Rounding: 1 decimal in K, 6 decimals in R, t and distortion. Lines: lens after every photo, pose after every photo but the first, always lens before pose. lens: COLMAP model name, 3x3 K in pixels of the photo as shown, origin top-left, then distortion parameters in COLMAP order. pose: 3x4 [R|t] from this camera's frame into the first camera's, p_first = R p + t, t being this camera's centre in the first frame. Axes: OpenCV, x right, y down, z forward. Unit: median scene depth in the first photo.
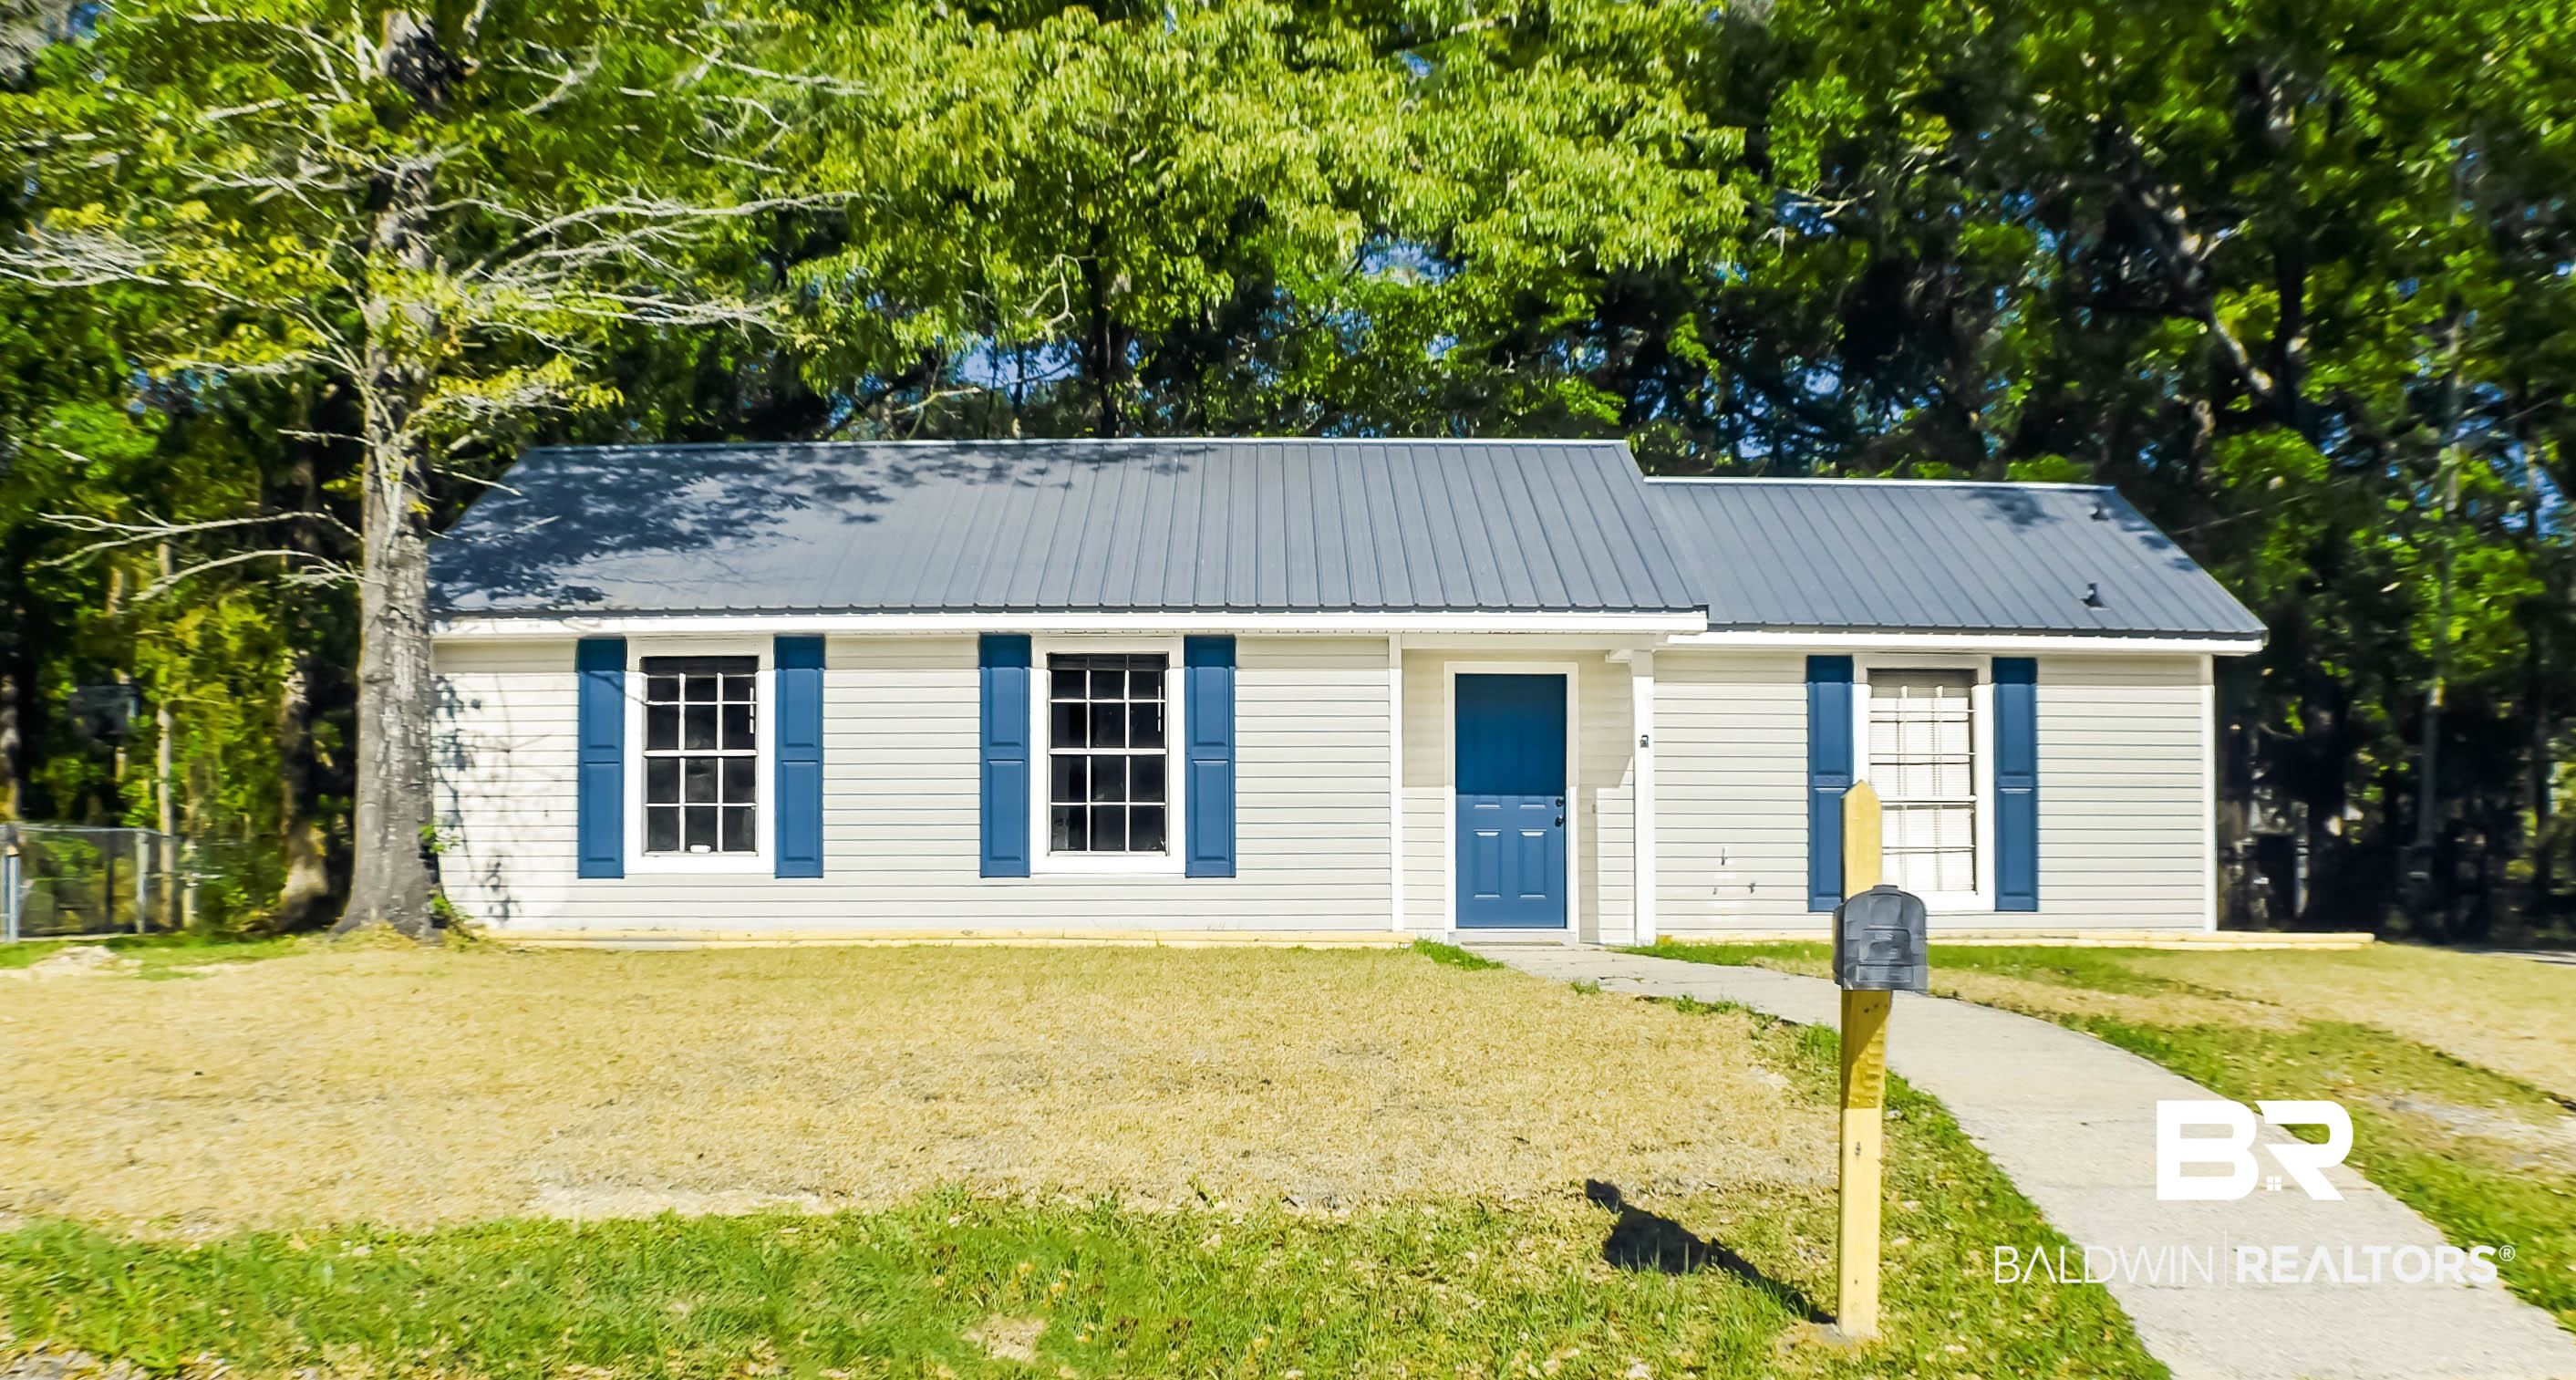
lens RADIAL K [[5580.6, 0, 1287.4], [0, 5580.6, 695.6], [0, 0, 1]] dist [-0.382295, 0.000000]
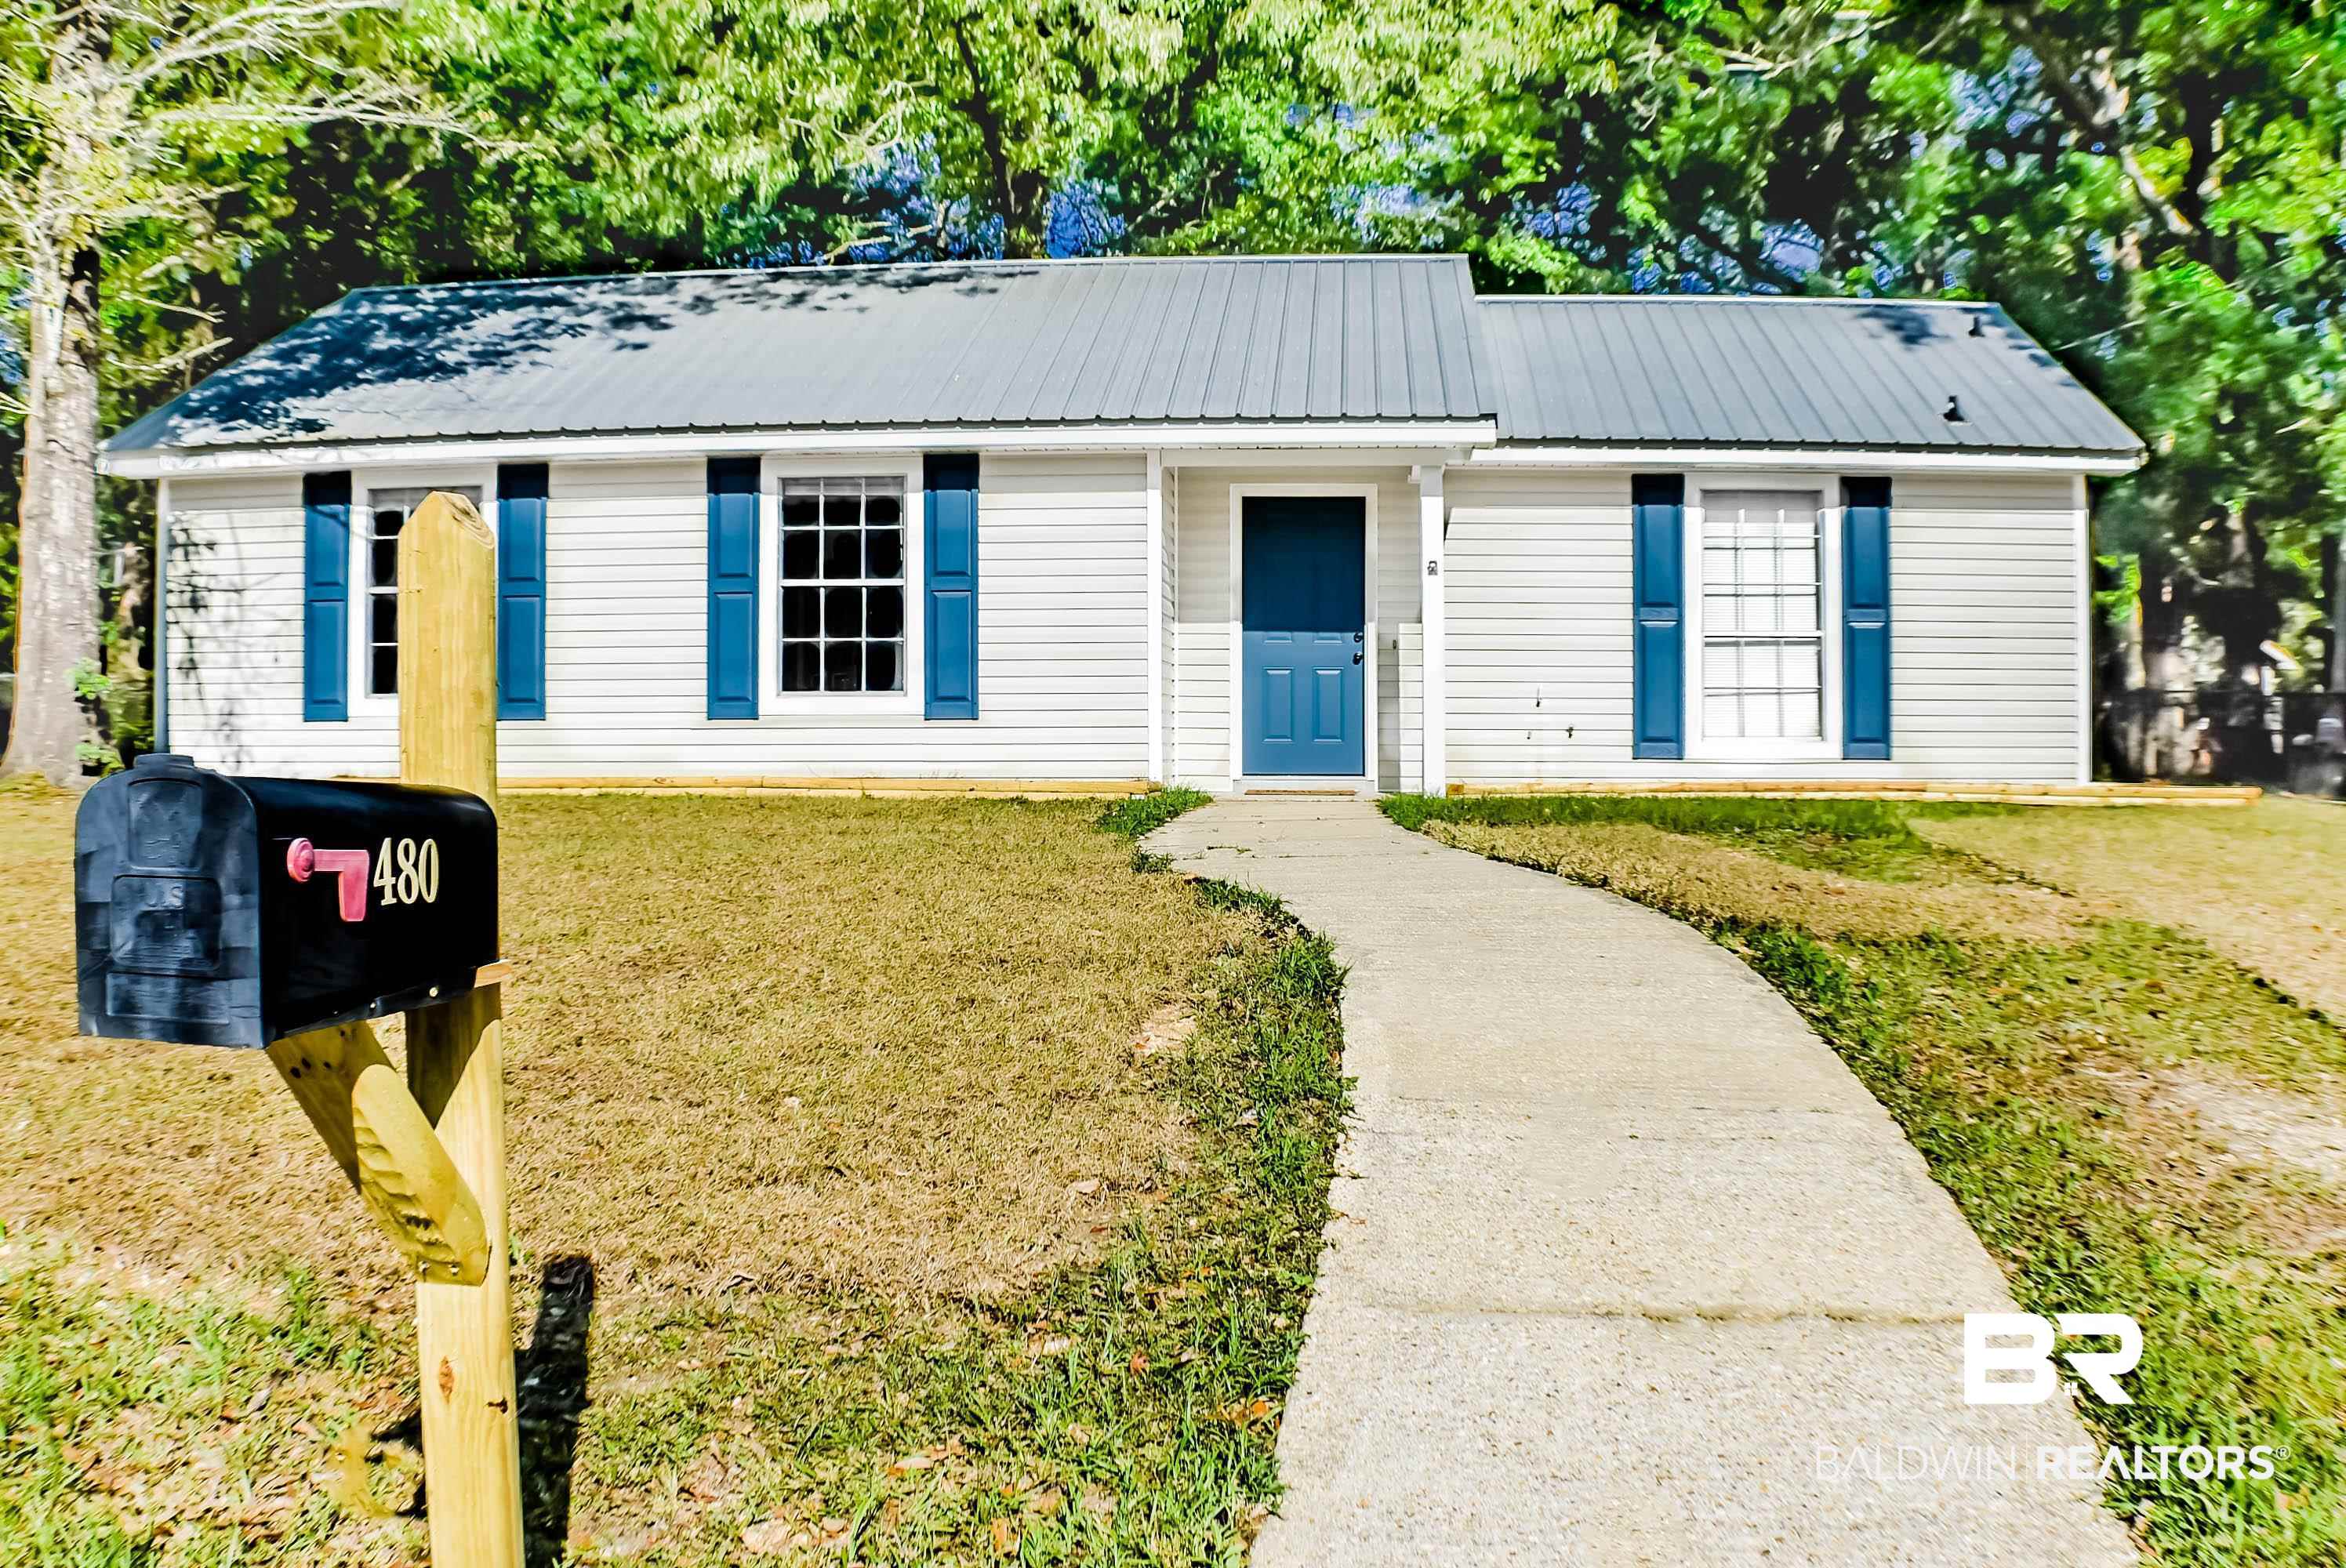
lens RADIAL K [[3439.5, 0, 1175.6], [0, 3439.5, 784.8], [0, 0, 1]] dist [-0.349435, 0.000000]
pose [[0.986046, 0.003386, -0.166439, 0.113160], [0.005280, 0.998654, 0.051600, 0.014140], [0.166390, -0.051759, 0.984701, 0.442992]]
